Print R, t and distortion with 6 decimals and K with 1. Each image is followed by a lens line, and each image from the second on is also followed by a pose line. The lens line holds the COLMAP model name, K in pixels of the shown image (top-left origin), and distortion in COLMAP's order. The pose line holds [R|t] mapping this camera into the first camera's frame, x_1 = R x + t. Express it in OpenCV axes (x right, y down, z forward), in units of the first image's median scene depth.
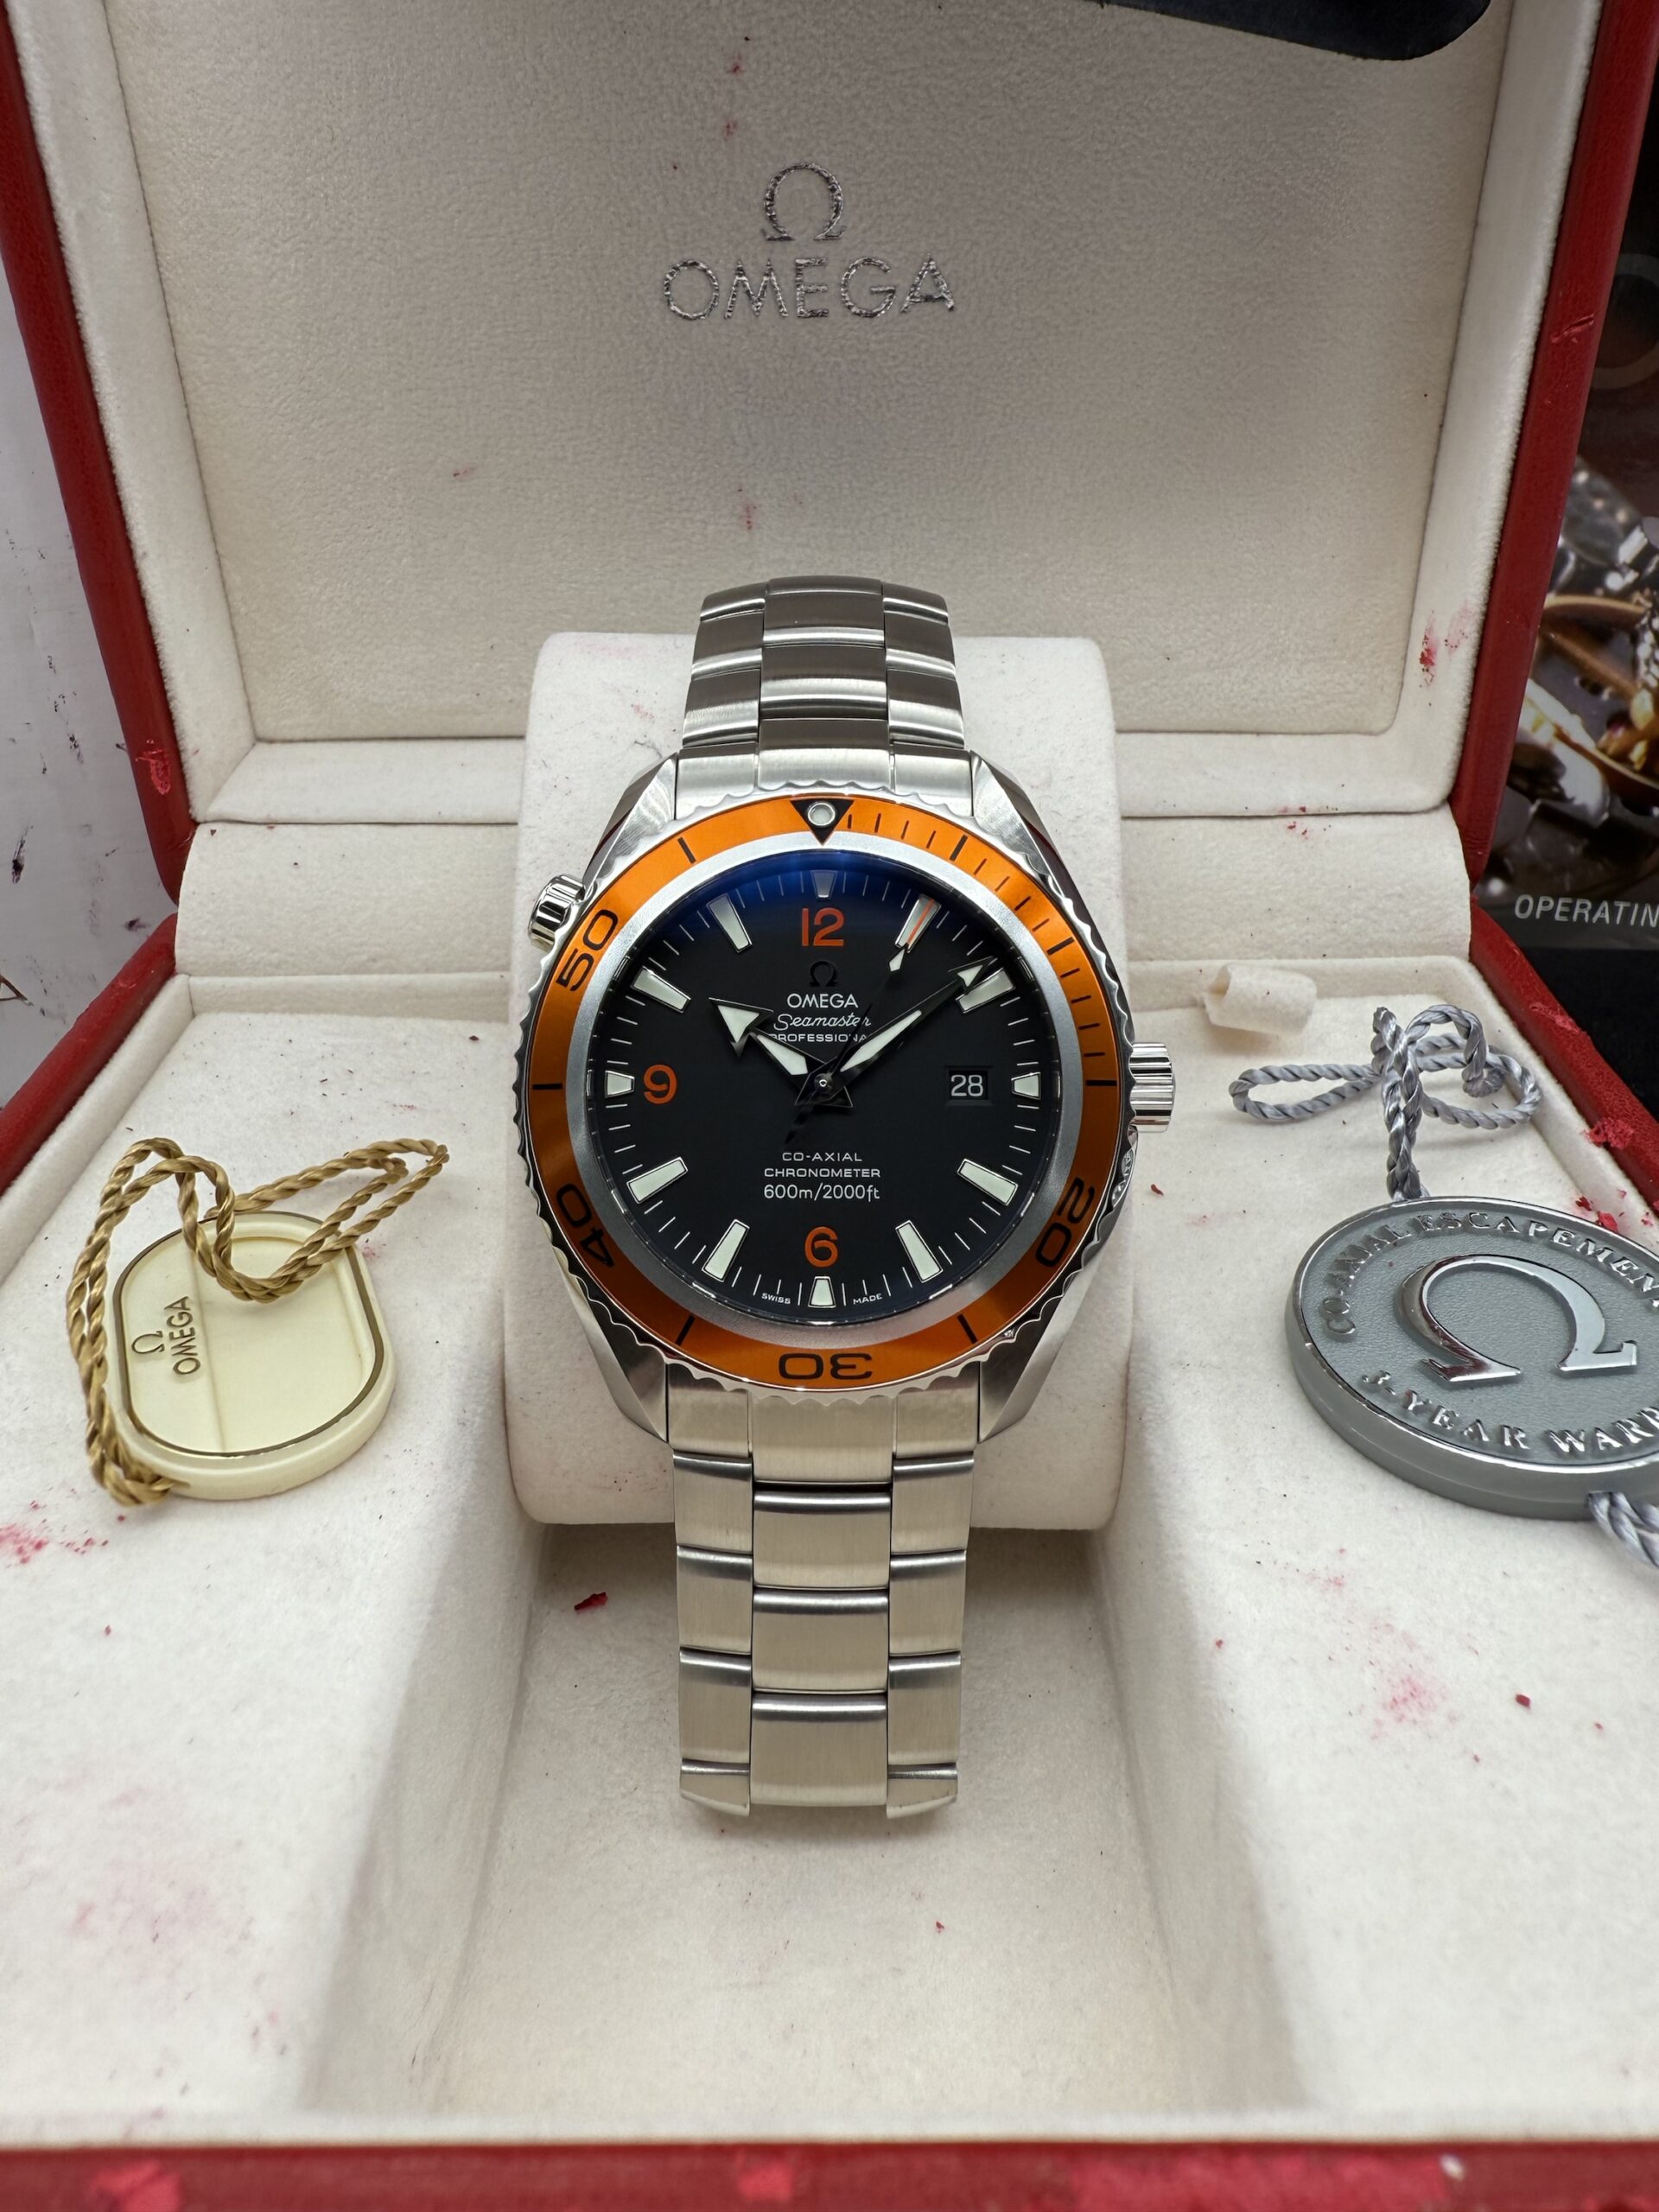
lens RADIAL K [[1577.7, 0, 825.9], [0, 1577.7, 947.6], [0, 0, 1]] dist [-0.001995, 0.002620]
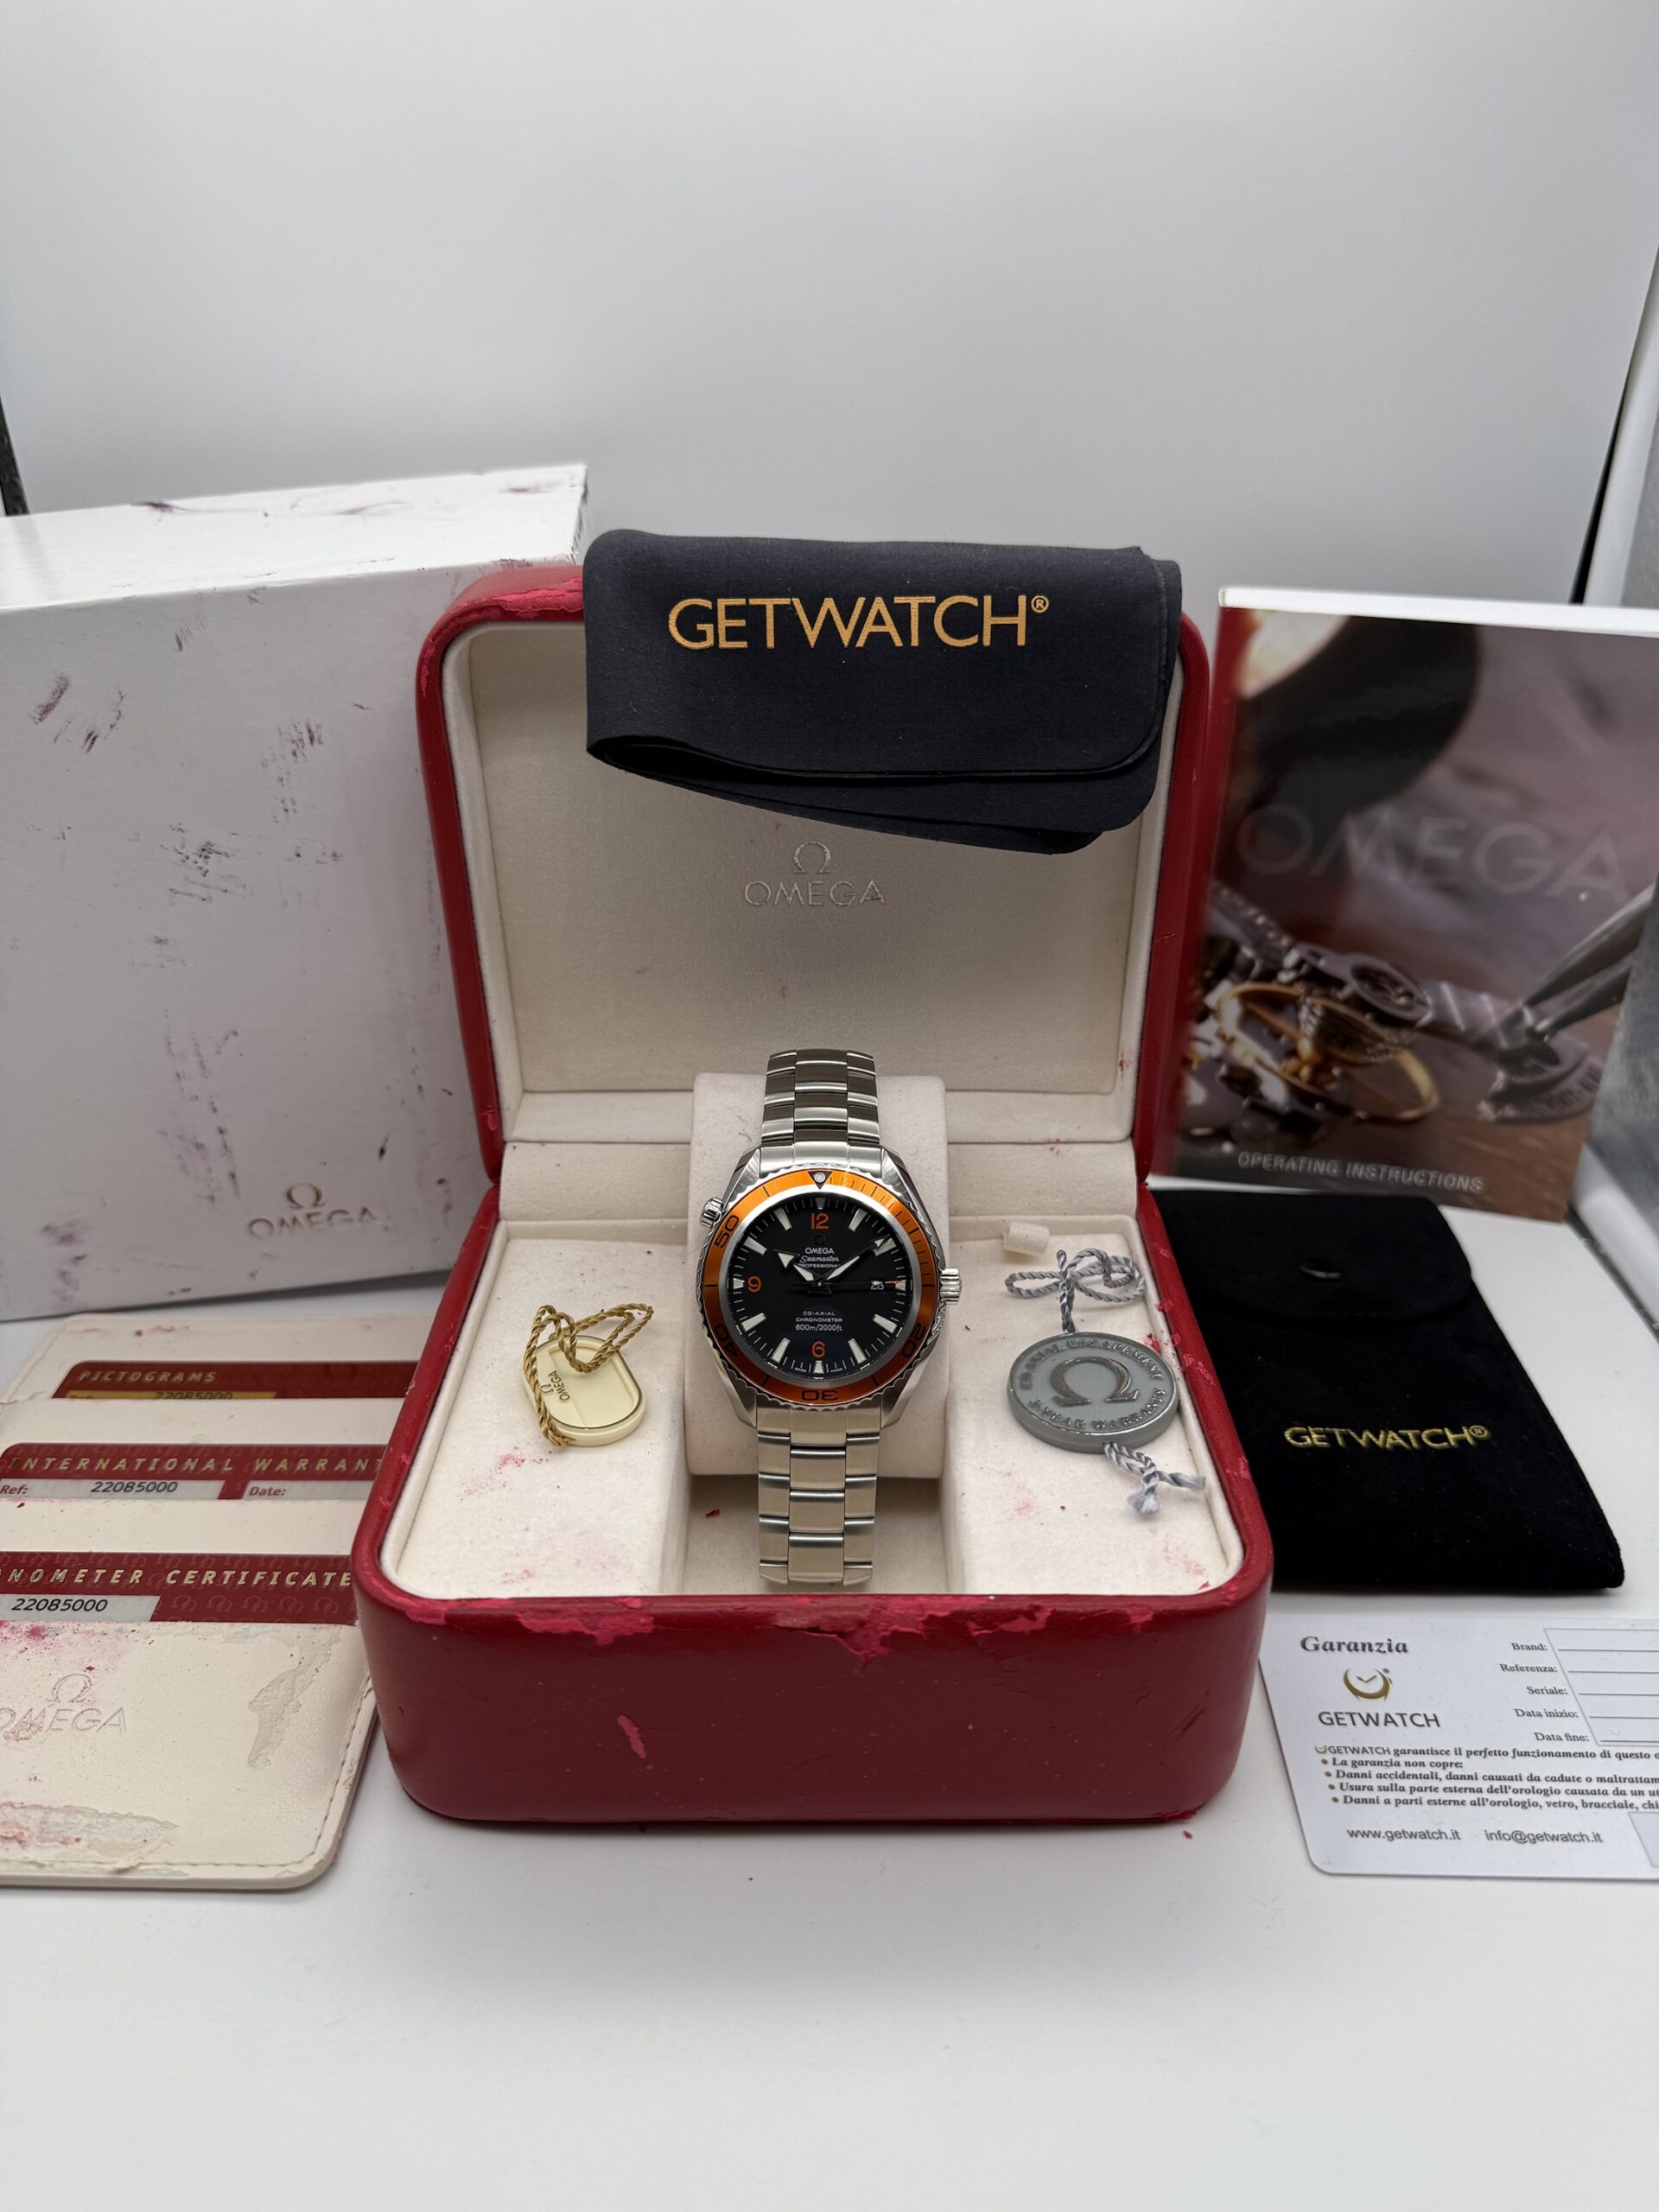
lens RADIAL K [[1535.2, 0, 829.5], [0, 1535.2, 1106.0], [0, 0, 1]] dist [0.114952, 0.209963]
pose [[0.999954, 0.006546, 0.006941, -0.004856], [-0.006598, 0.999950, 0.007469, -0.209265], [-0.006892, -0.007514, 0.999948, -1.402643]]
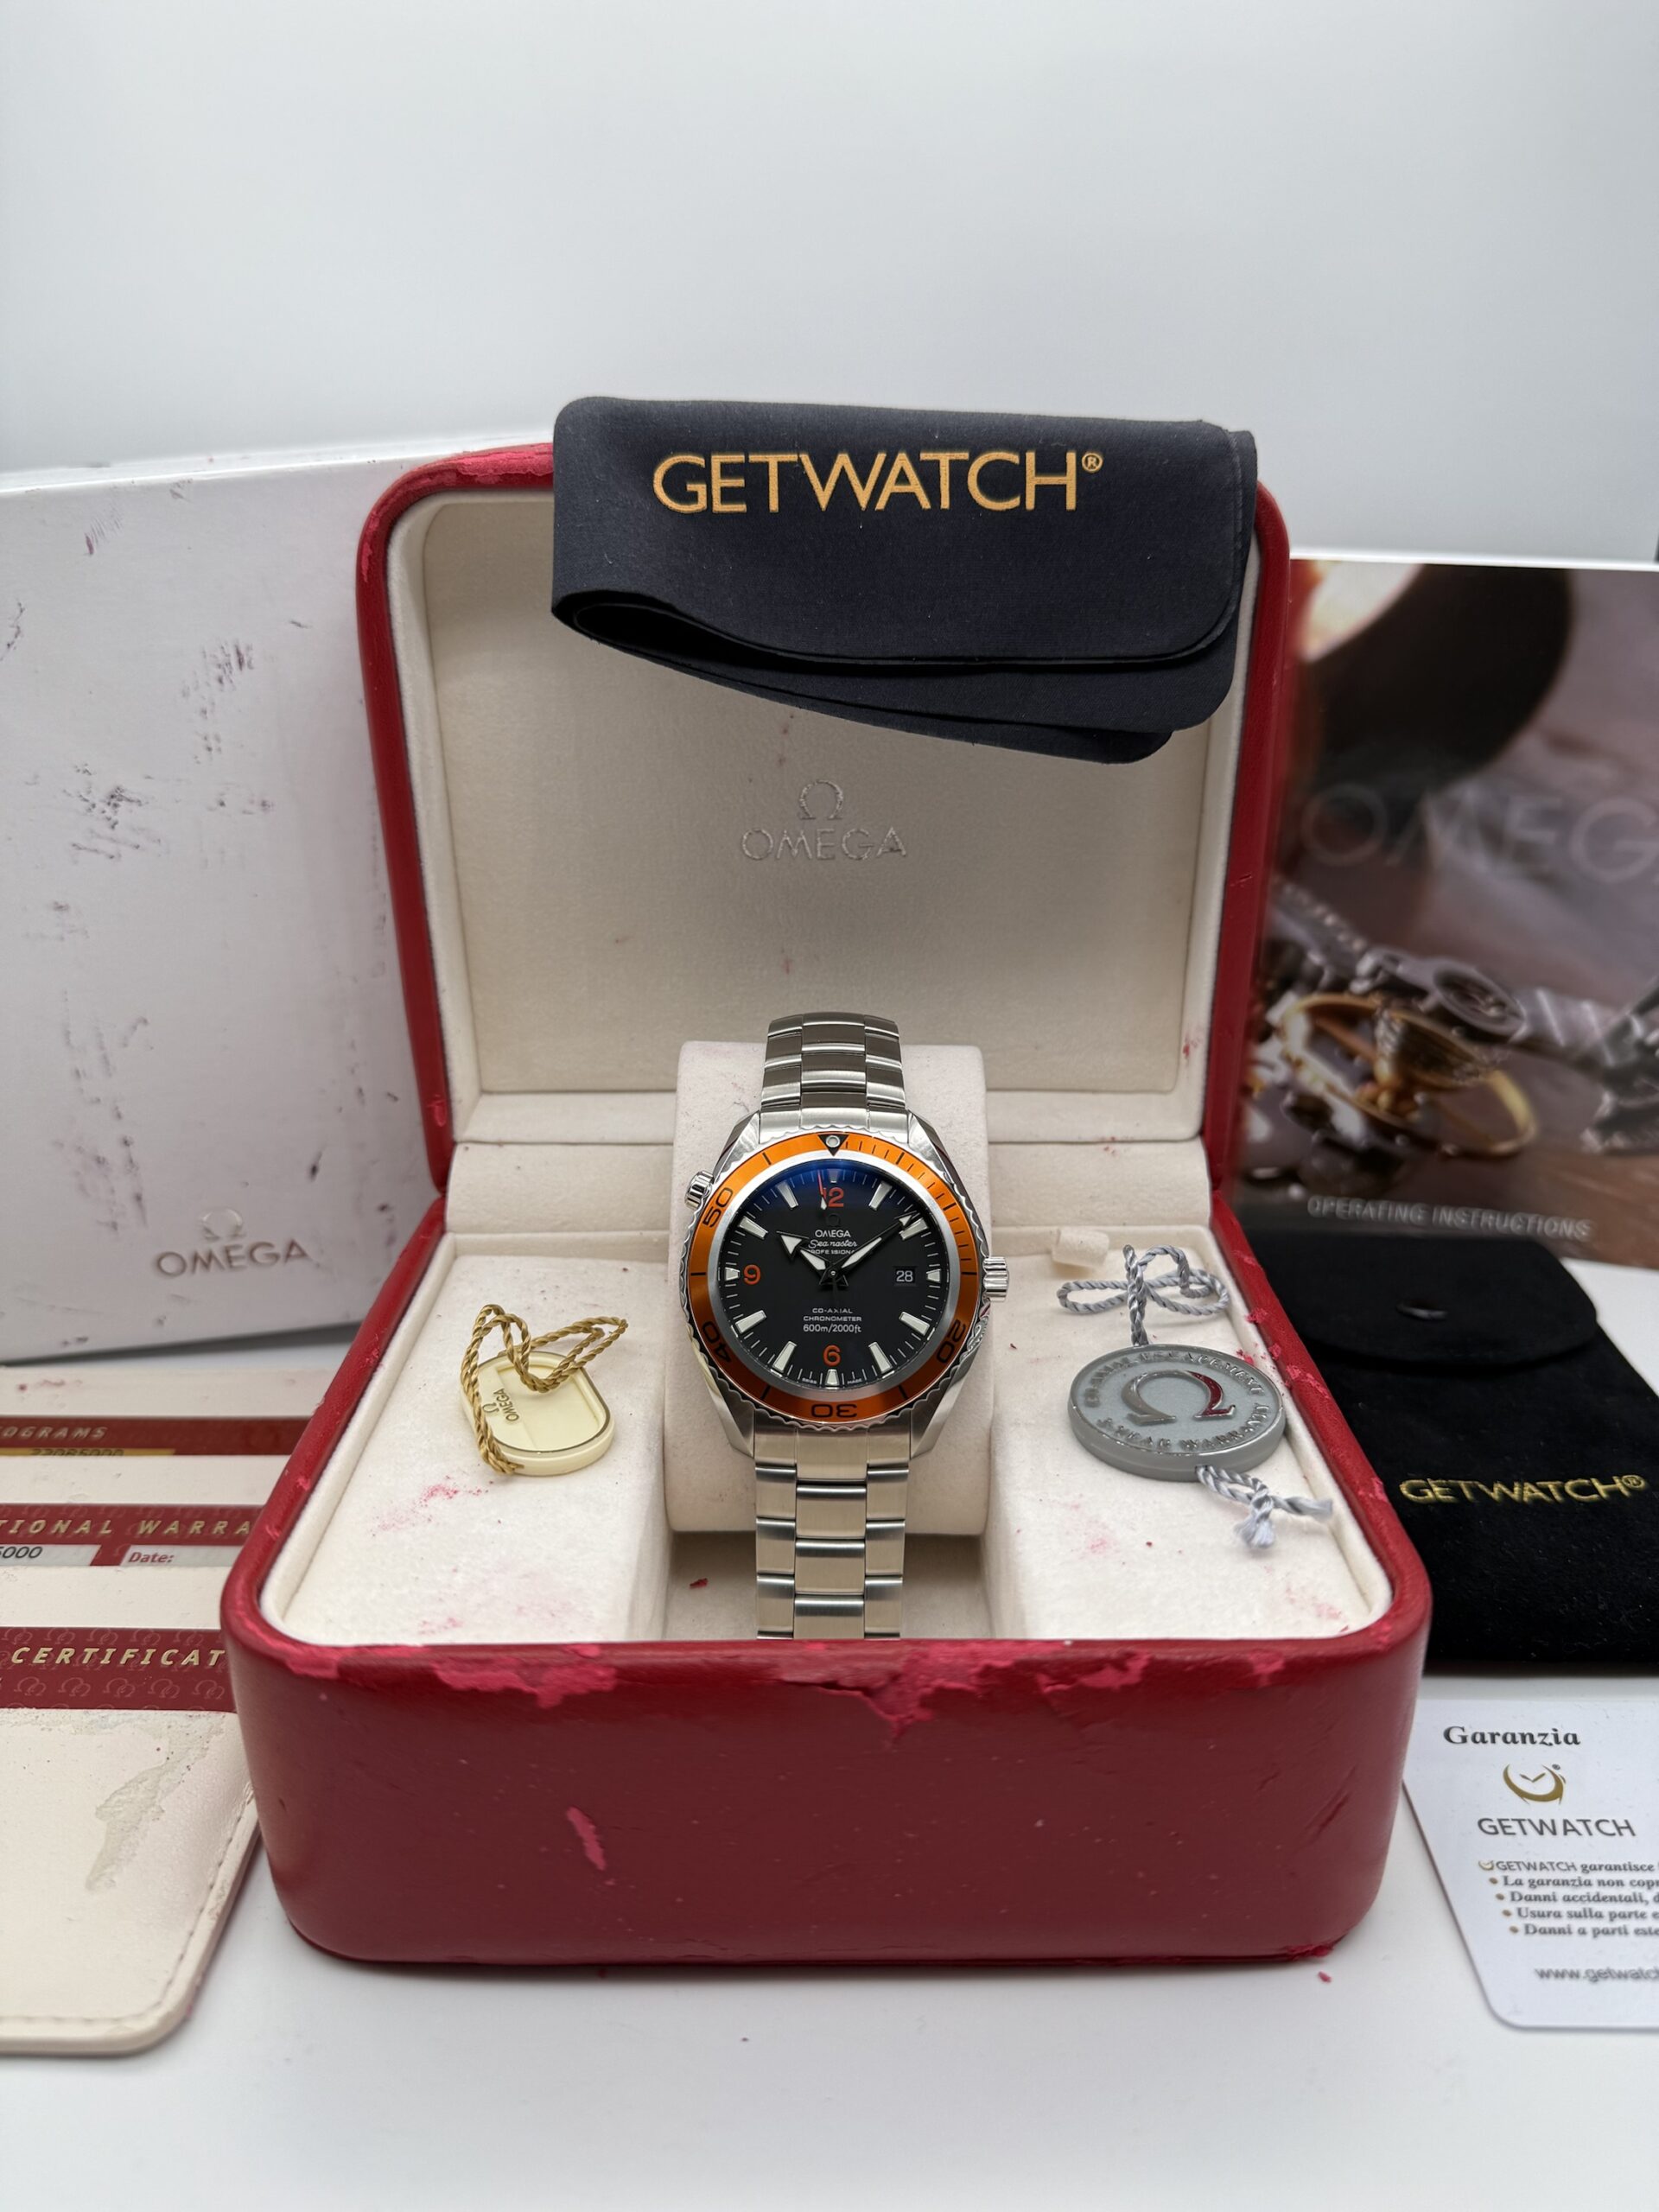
lens RADIAL K [[1562.9, 0, 833.8], [0, 1562.9, 1105.2], [0, 0, 1]] dist [0.095316, 0.000532]
pose [[0.999940, 0.005778, 0.009280, -0.020155], [-0.004802, 0.994775, -0.101982, 0.072357], [-0.009821, 0.101931, 0.994743, -0.981648]]
